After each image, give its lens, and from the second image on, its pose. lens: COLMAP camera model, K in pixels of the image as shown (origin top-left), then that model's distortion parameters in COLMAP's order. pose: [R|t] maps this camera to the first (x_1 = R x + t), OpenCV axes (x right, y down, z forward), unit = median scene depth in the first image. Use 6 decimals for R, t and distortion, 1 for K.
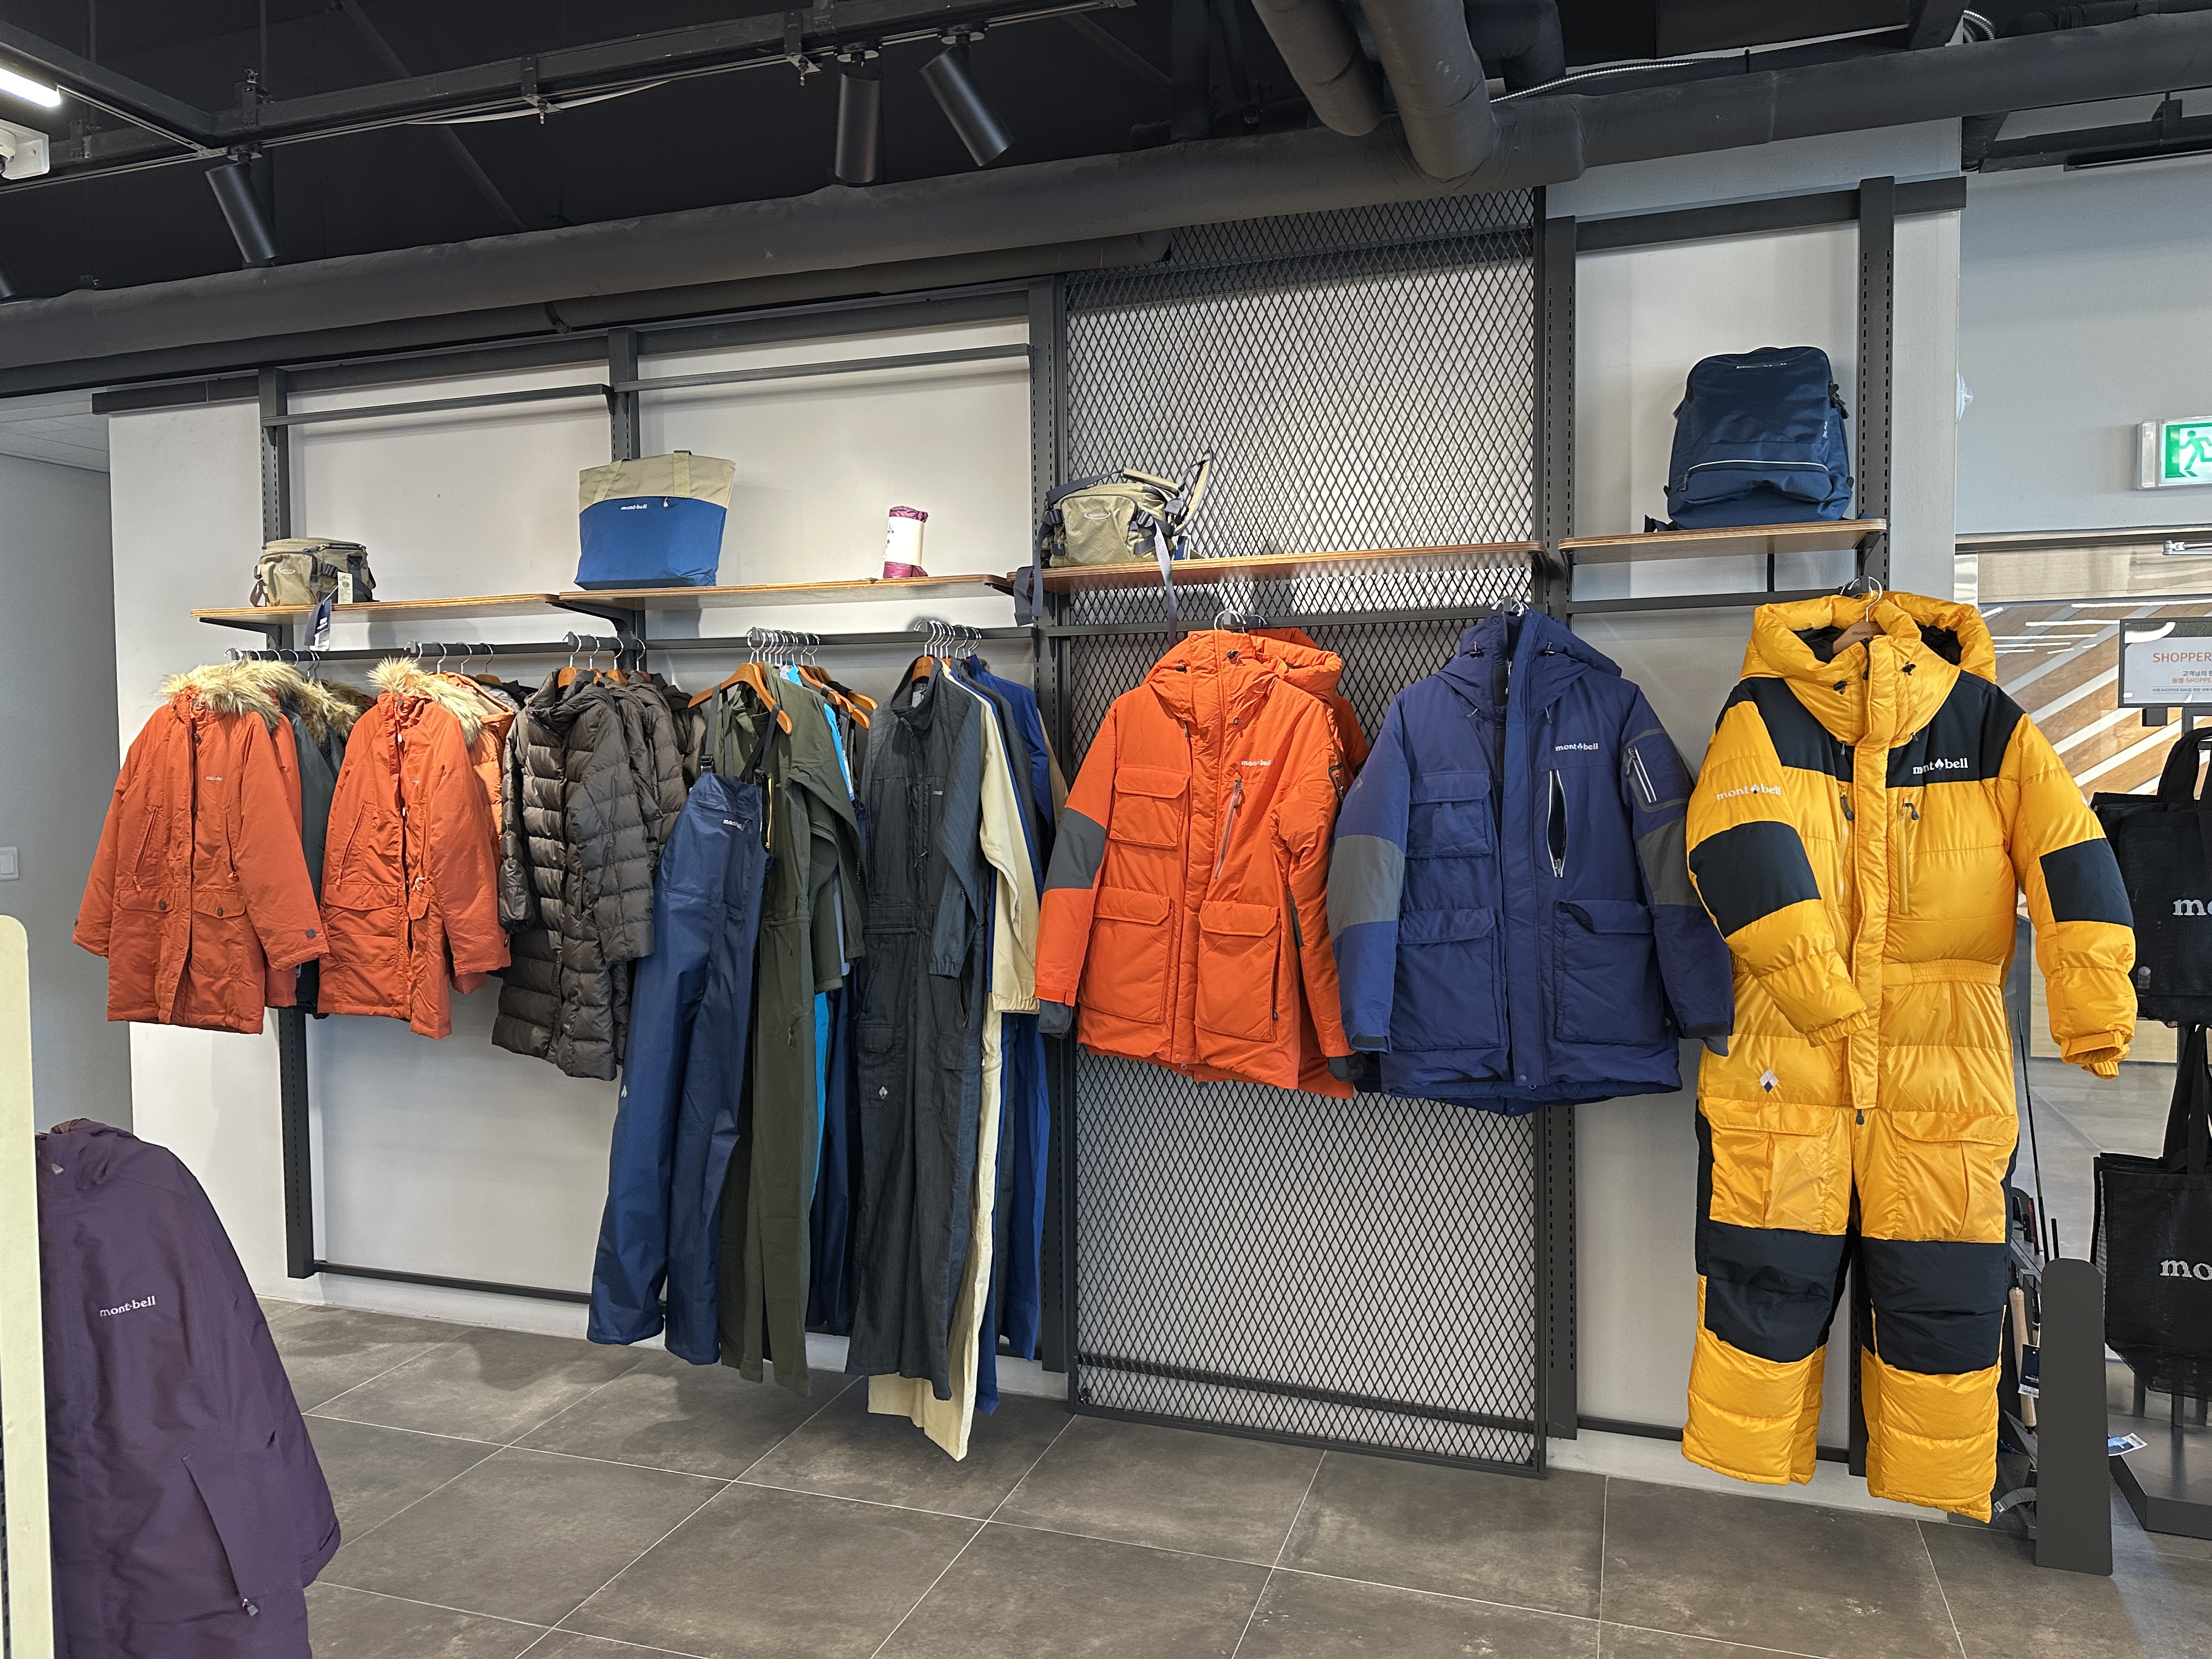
lens RADIAL K [[1557.6, 0, 1105.2], [0, 1557.6, 828.3], [0, 0, 1]] dist [0.036506, -0.022616]
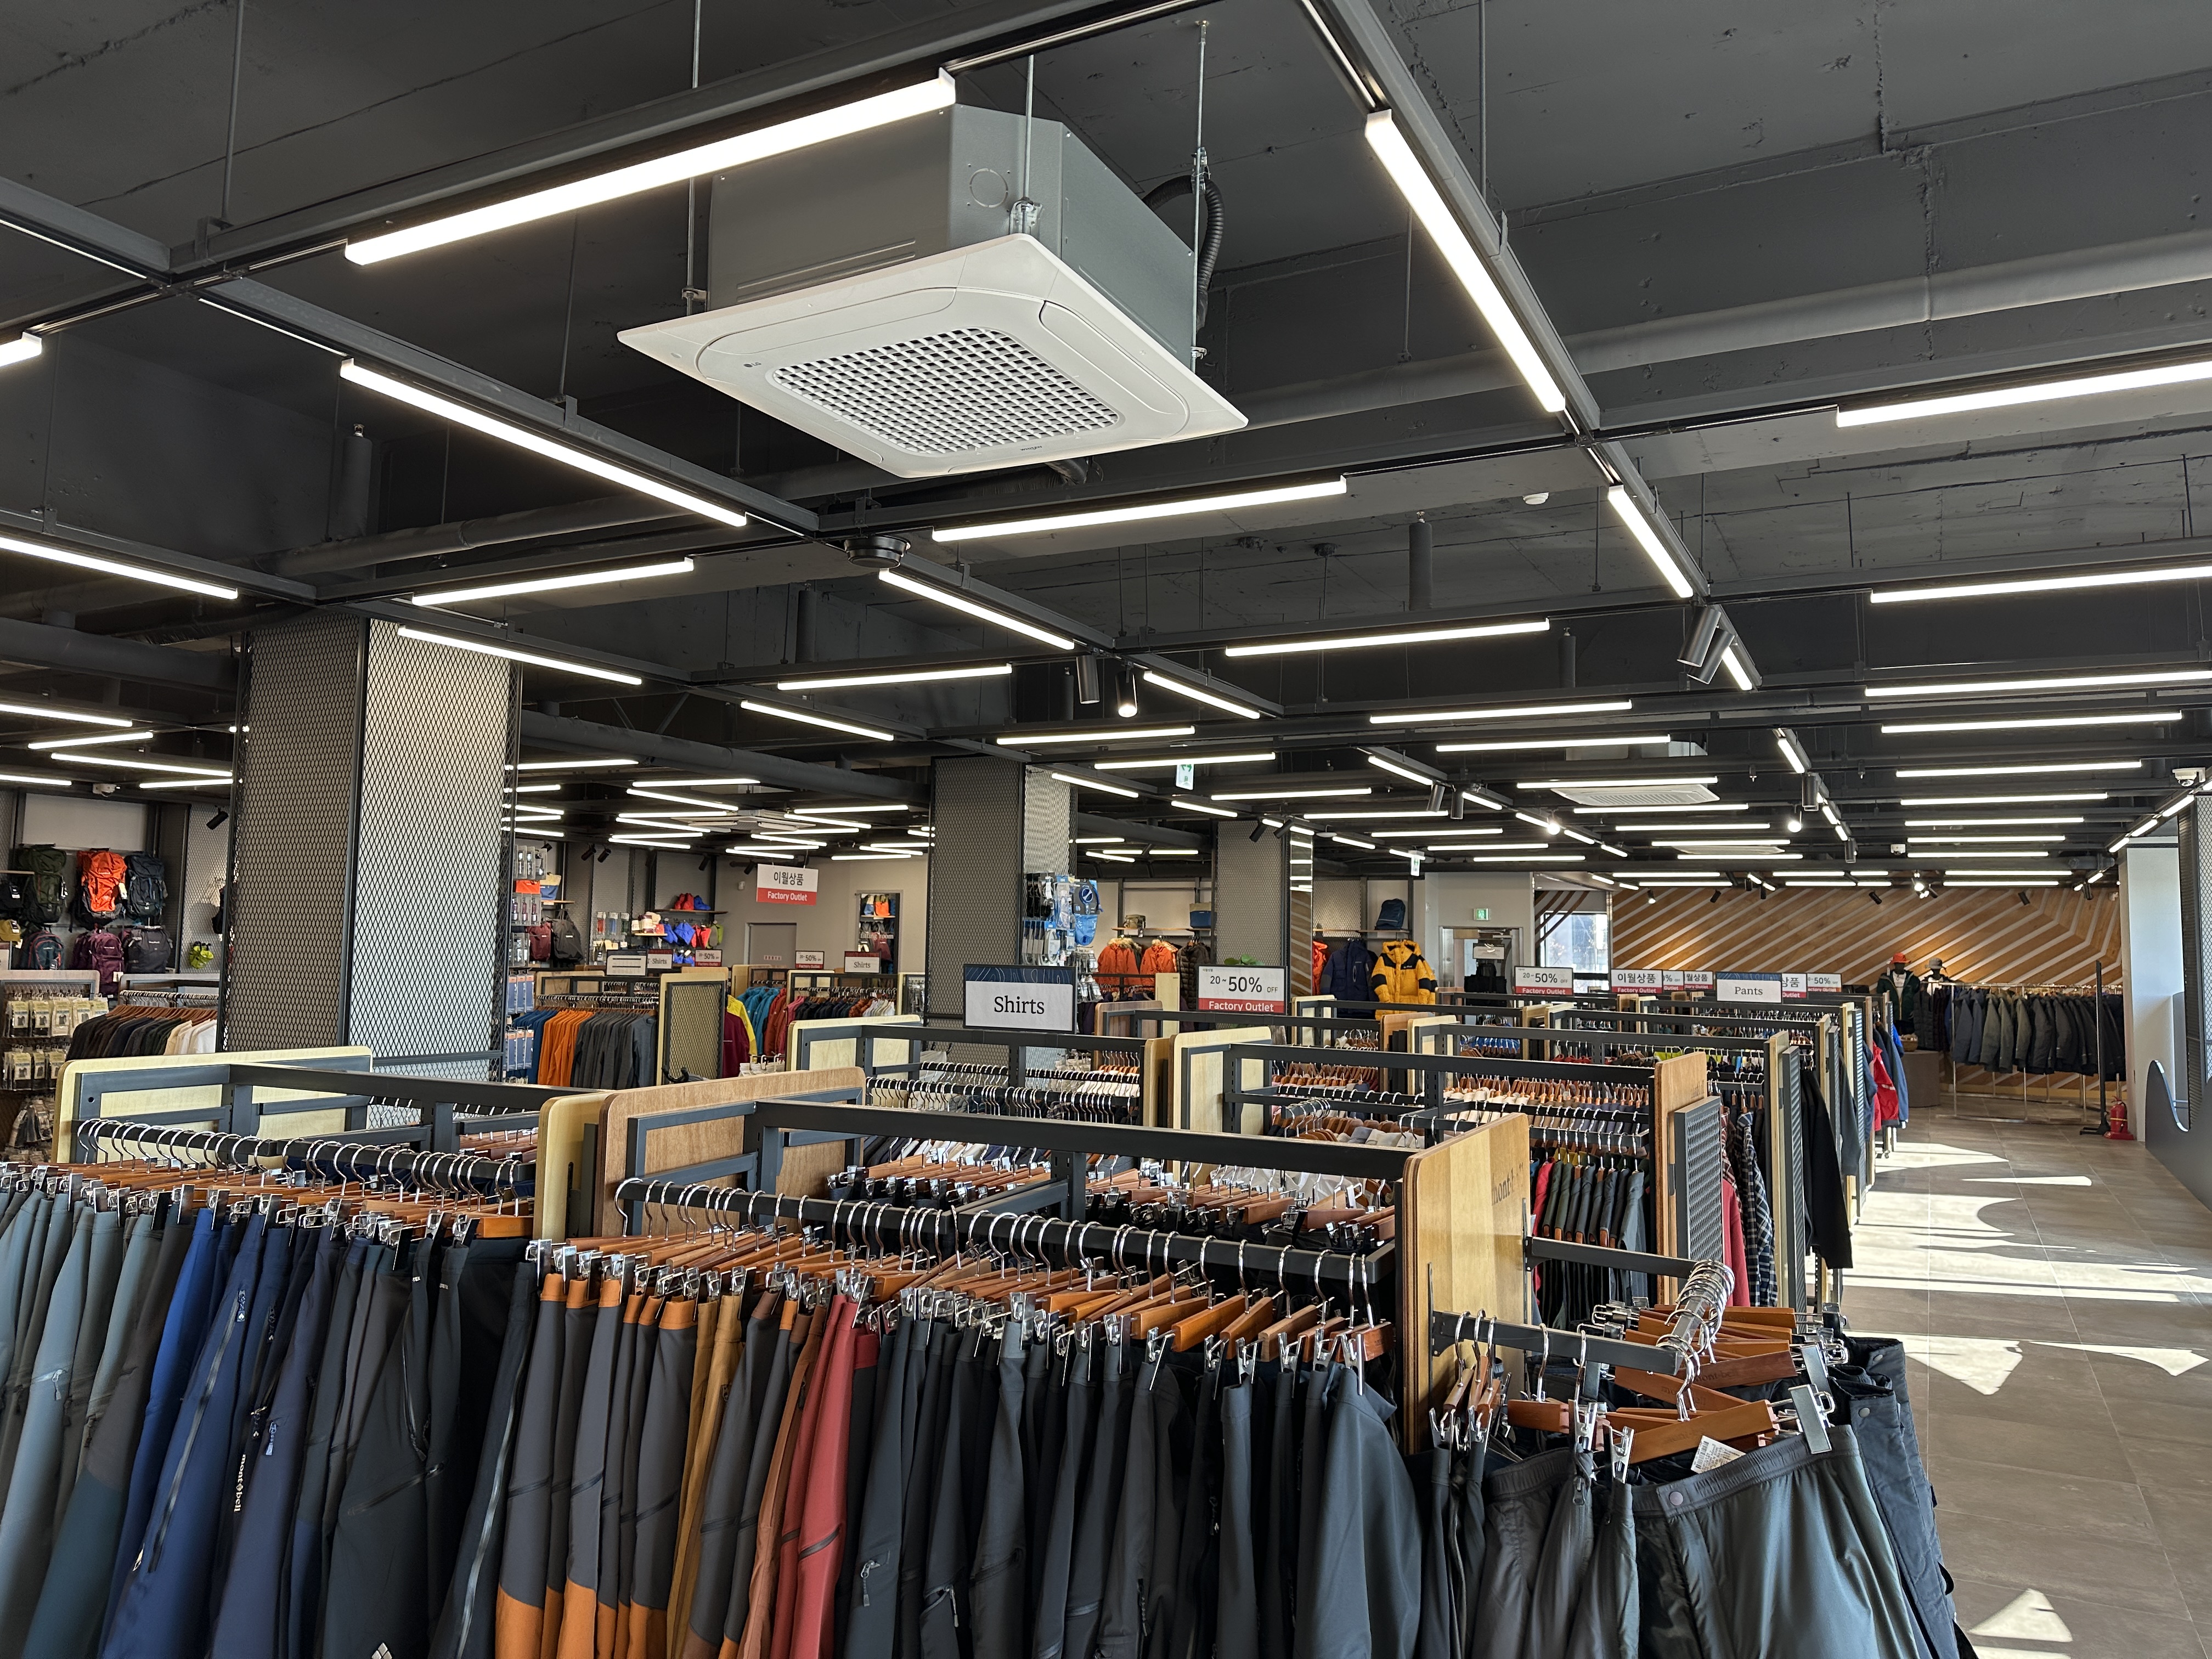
lens RADIAL K [[1557.6, 0, 1106.2], [0, 1557.6, 826.4], [0, 0, 1]] dist [0.036506, -0.022616]
pose [[0.986844, 0.017541, -0.160719, 0.288582], [-0.038658, 0.990862, -0.129220, 0.252727], [0.156984, 0.133733, 0.978505, -5.271090]]
